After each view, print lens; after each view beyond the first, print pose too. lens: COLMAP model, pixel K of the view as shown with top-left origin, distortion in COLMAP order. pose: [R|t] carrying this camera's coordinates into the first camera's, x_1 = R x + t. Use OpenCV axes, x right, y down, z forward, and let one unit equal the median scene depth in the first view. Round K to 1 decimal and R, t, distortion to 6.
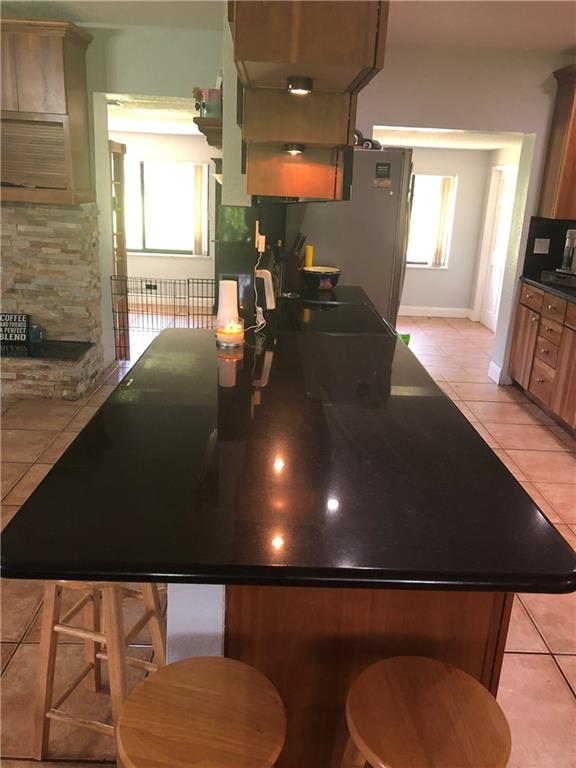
lens RADIAL K [[630.5, 0, 288.0], [0, 630.5, 384.0], [0, 0, 1]] dist [0.006295, 0.001241]
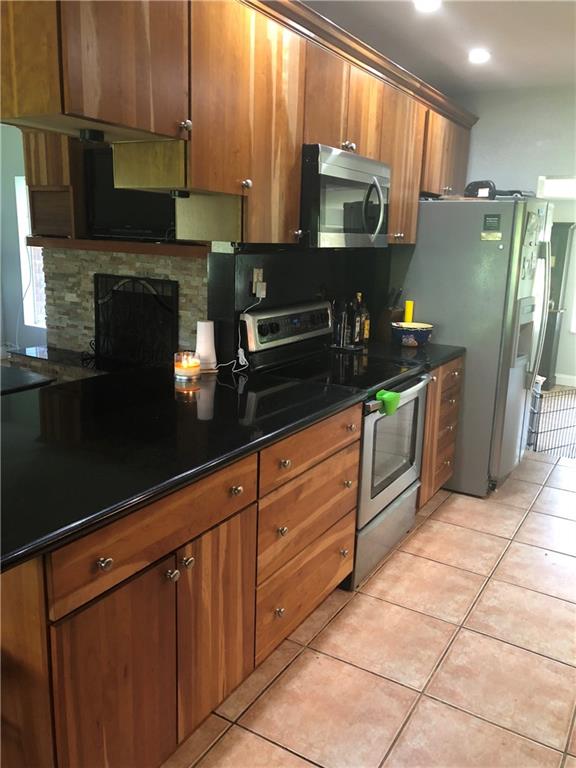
lens RADIAL K [[633.3, 0, 288.0], [0, 633.3, 384.0], [0, 0, 1]] dist [0.039198, -0.046543]
pose [[0.848846, 0.102071, -0.518693, 0.339369], [-0.156067, 0.985836, -0.061406, -0.006508], [0.505078, 0.133075, 0.852752, 0.089428]]
